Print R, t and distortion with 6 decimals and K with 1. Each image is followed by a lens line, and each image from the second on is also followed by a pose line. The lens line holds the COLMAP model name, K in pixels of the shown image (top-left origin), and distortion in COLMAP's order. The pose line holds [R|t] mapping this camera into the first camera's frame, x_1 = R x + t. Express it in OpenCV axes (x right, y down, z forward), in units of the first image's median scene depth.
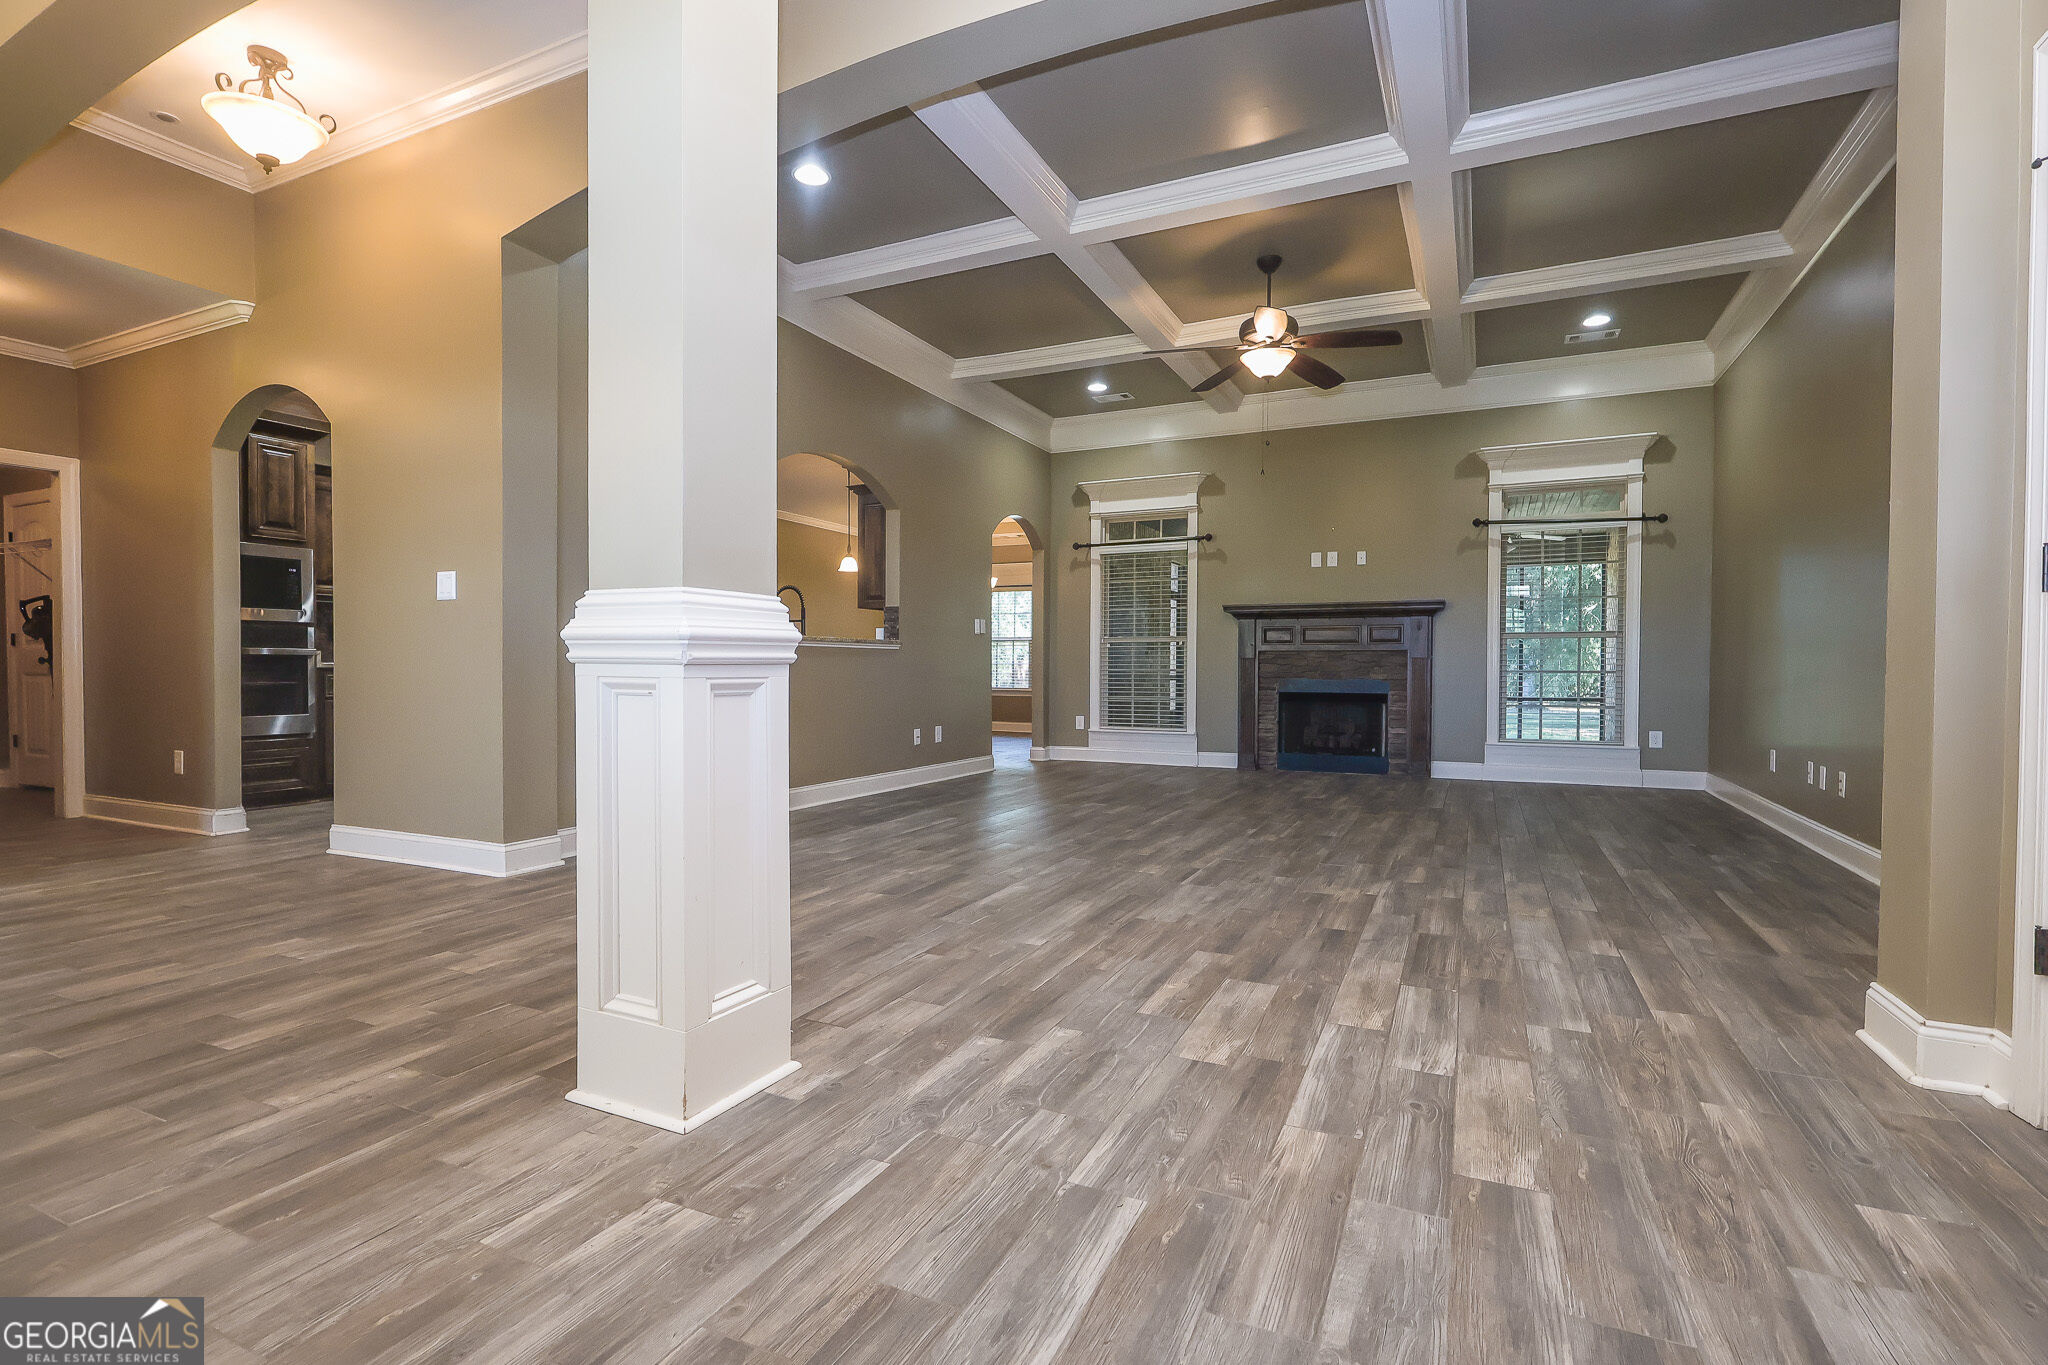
lens RADIAL K [[960.3, 0, 1065.7], [0, 960.3, 676.3], [0, 0, 1]] dist [0.001448, 0.001082]
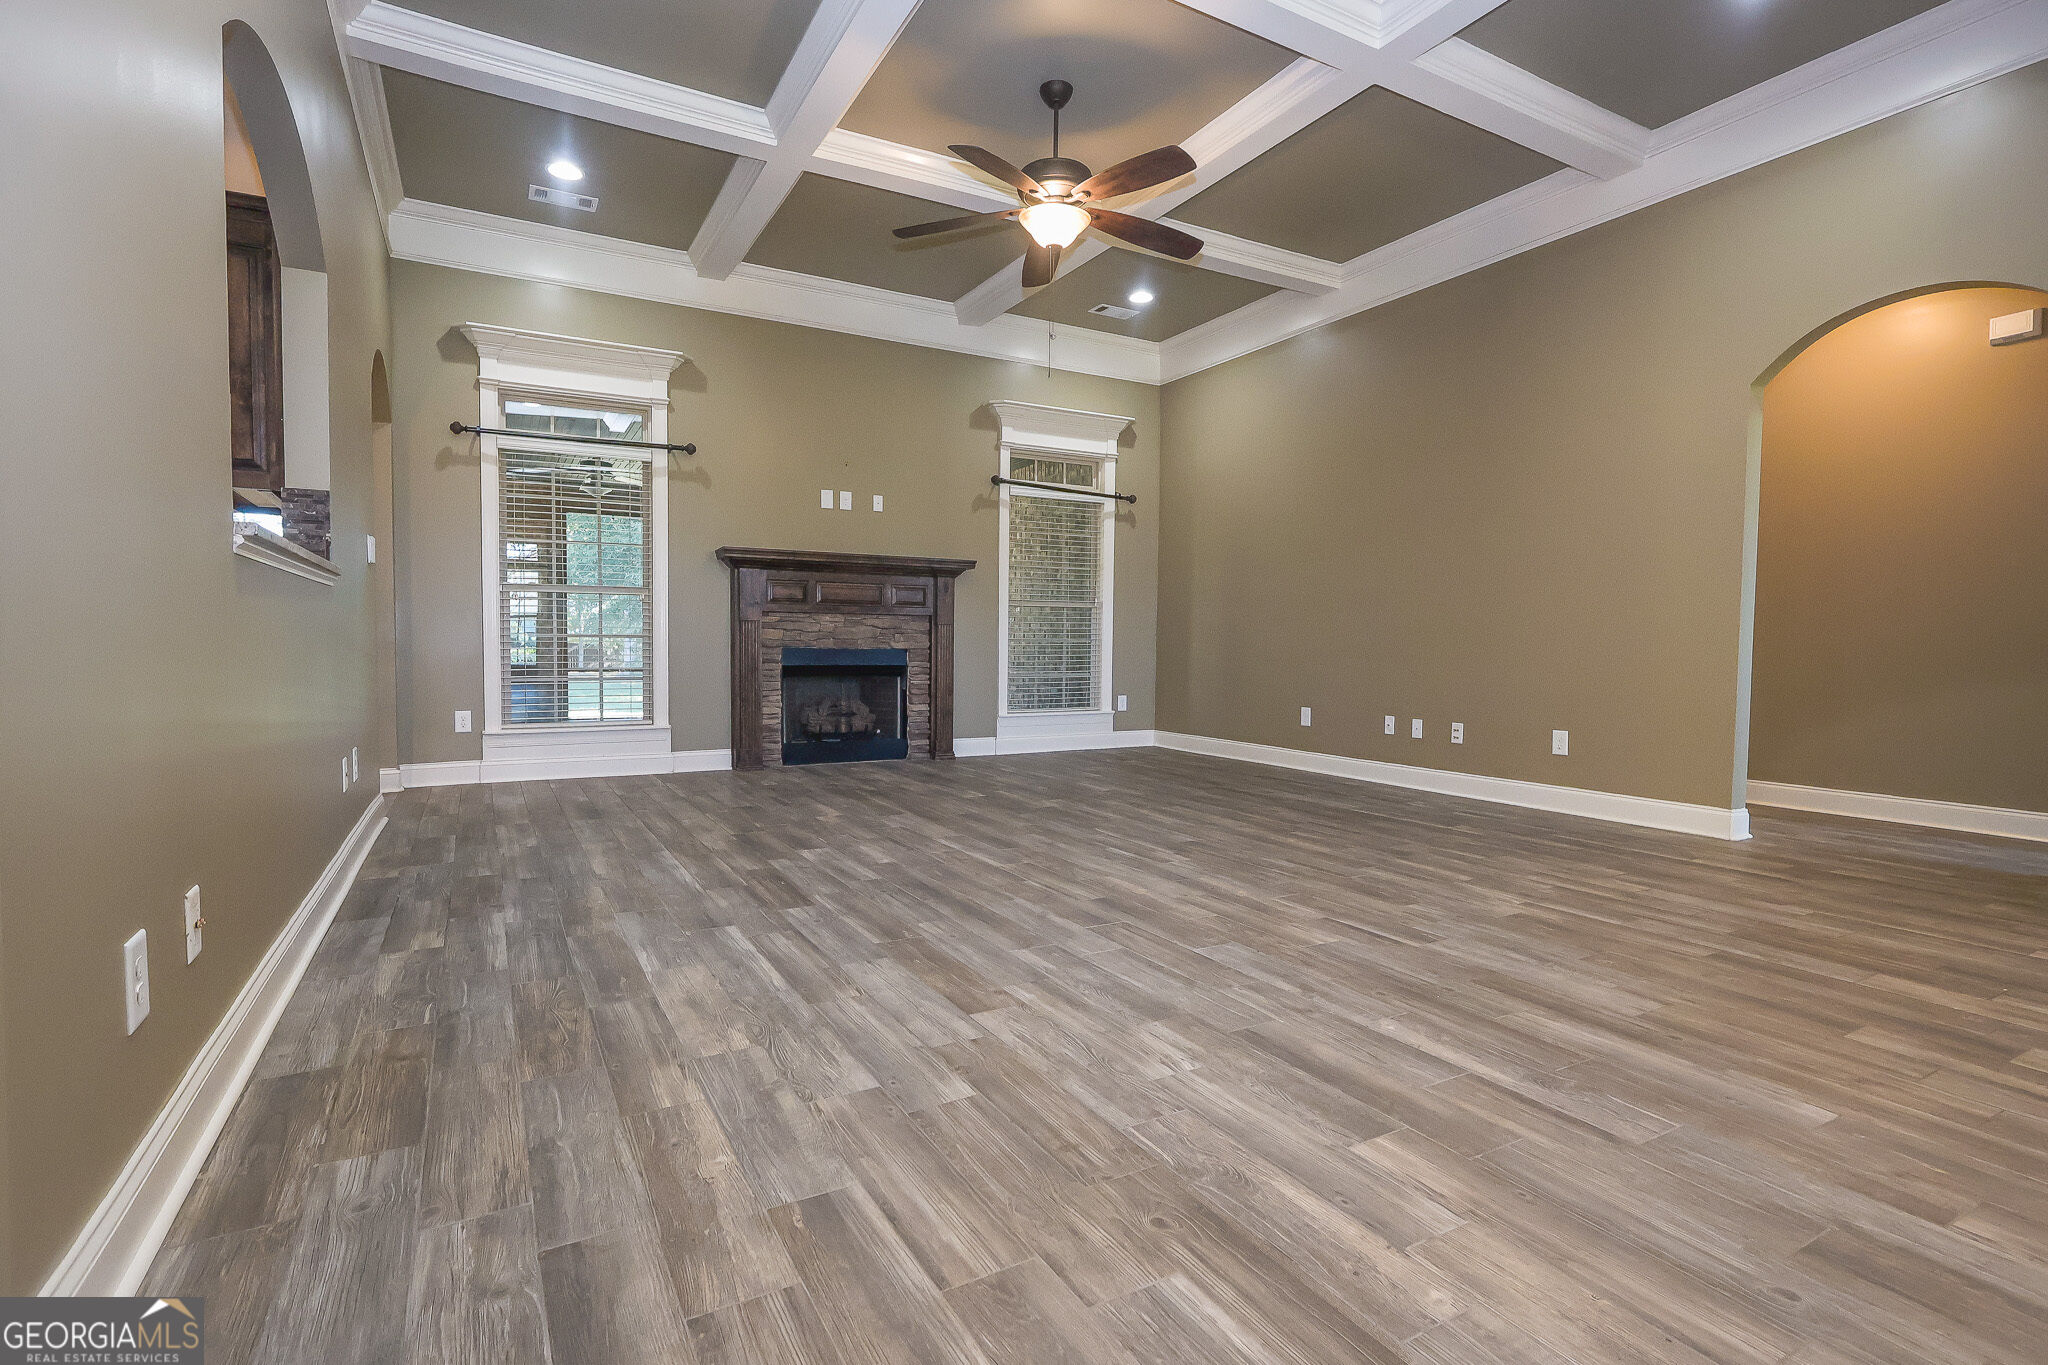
lens RADIAL K [[960.3, 0, 1025.6], [0, 960.3, 679.4], [0, 0, 1]] dist [0.001448, 0.001082]
pose [[0.598943, -0.029498, 0.800248, -0.300935], [-0.000536, 0.999306, 0.037236, -0.001243], [-0.800791, -0.022731, 0.598512, 0.408156]]
